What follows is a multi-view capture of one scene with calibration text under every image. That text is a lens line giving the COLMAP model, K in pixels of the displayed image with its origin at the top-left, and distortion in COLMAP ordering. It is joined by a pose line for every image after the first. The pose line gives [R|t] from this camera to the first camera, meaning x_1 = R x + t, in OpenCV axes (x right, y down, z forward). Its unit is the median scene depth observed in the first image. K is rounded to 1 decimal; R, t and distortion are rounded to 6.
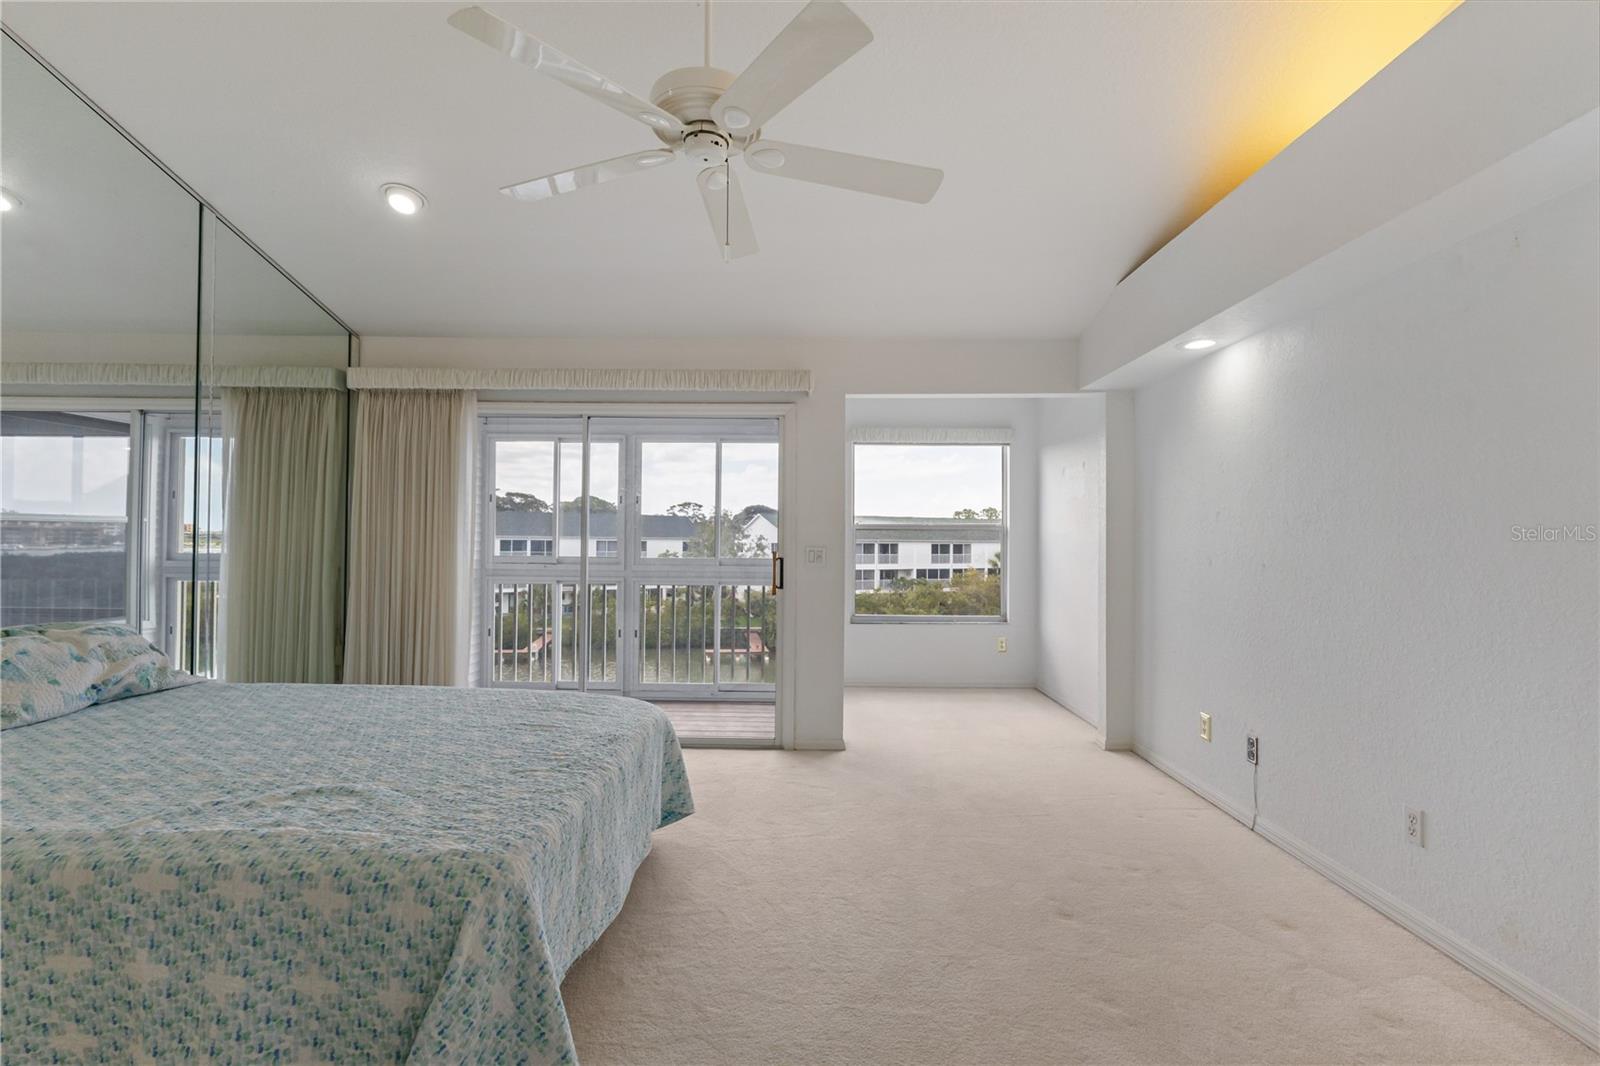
lens RADIAL K [[750.8, 0, 801.6], [0, 750.8, 532.0], [0, 0, 1]] dist [-0.003411, 0.002565]
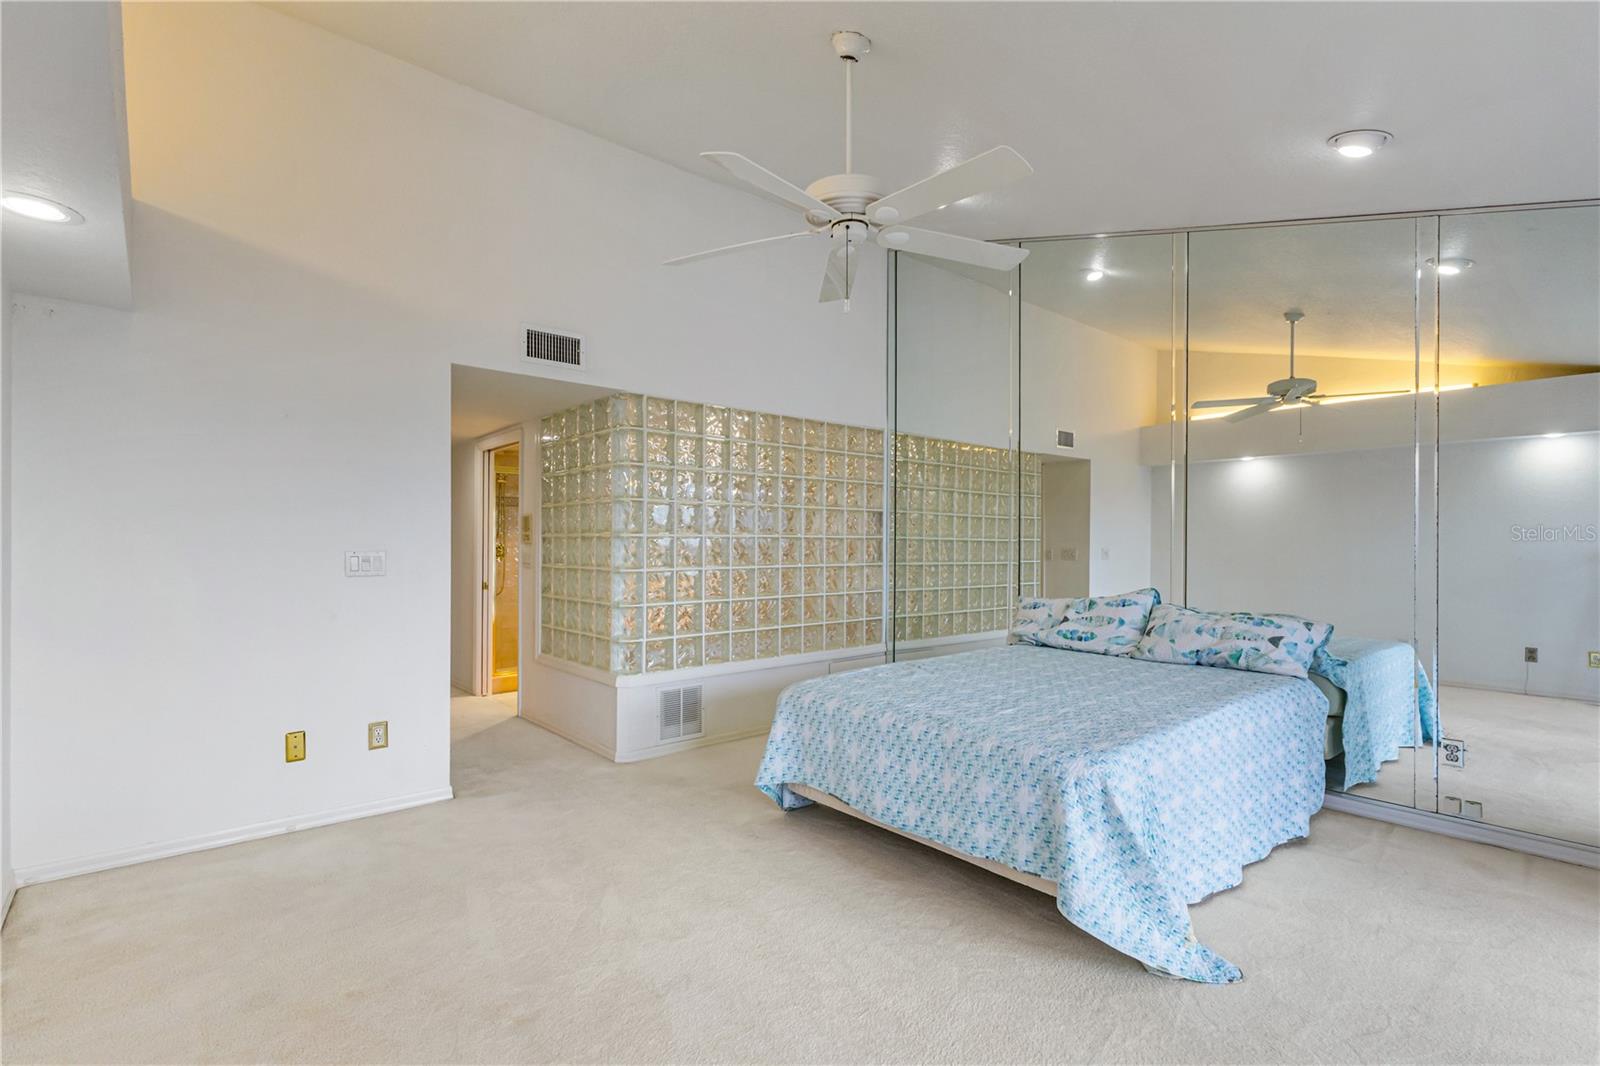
lens RADIAL K [[750.8, 0, 776.4], [0, 750.8, 539.1], [0, 0, 1]] dist [-0.003411, 0.002565]
pose [[-0.763832, -0.012869, -0.645287, 0.292385], [-0.002194, 0.999847, -0.017344, 0.005177], [0.645411, -0.011832, -0.763743, 0.713739]]
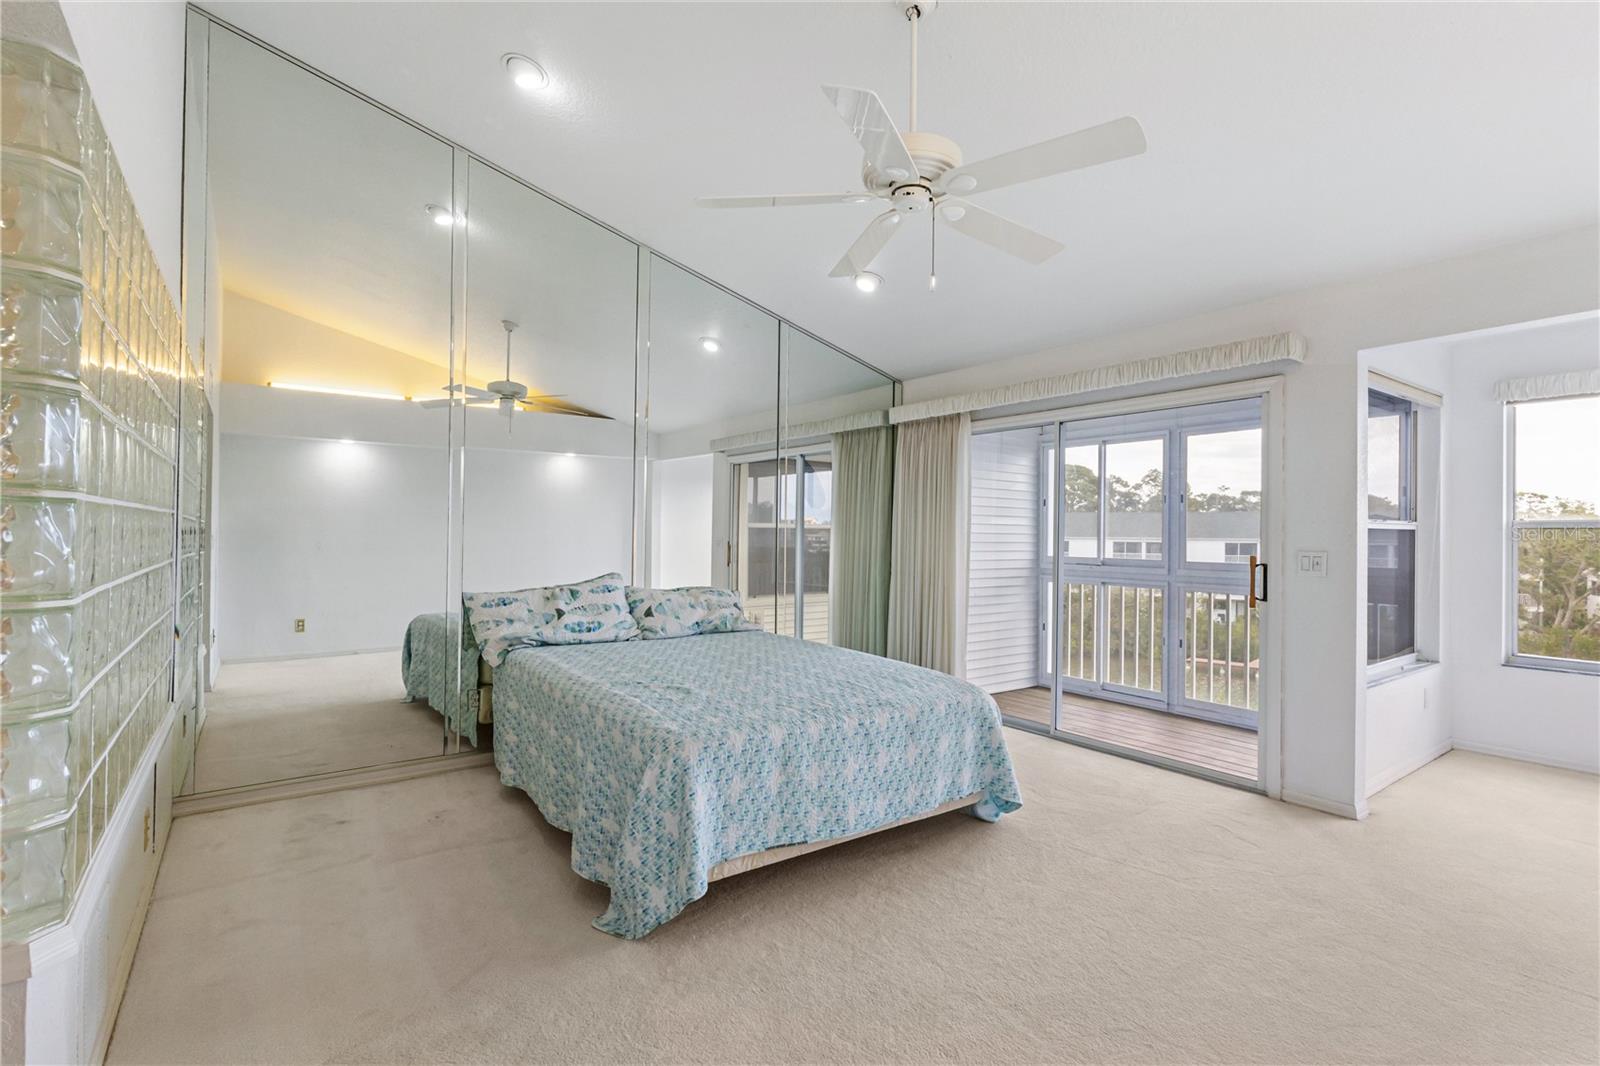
lens RADIAL K [[750.8, 0, 778.1], [0, 750.8, 531.9], [0, 0, 1]] dist [-0.003411, 0.002565]
pose [[0.576342, -0.005139, -0.817193, 0.263758], [0.002156, 0.999986, -0.004768, 0.001546], [0.817206, 0.000986, 0.576345, 0.066520]]
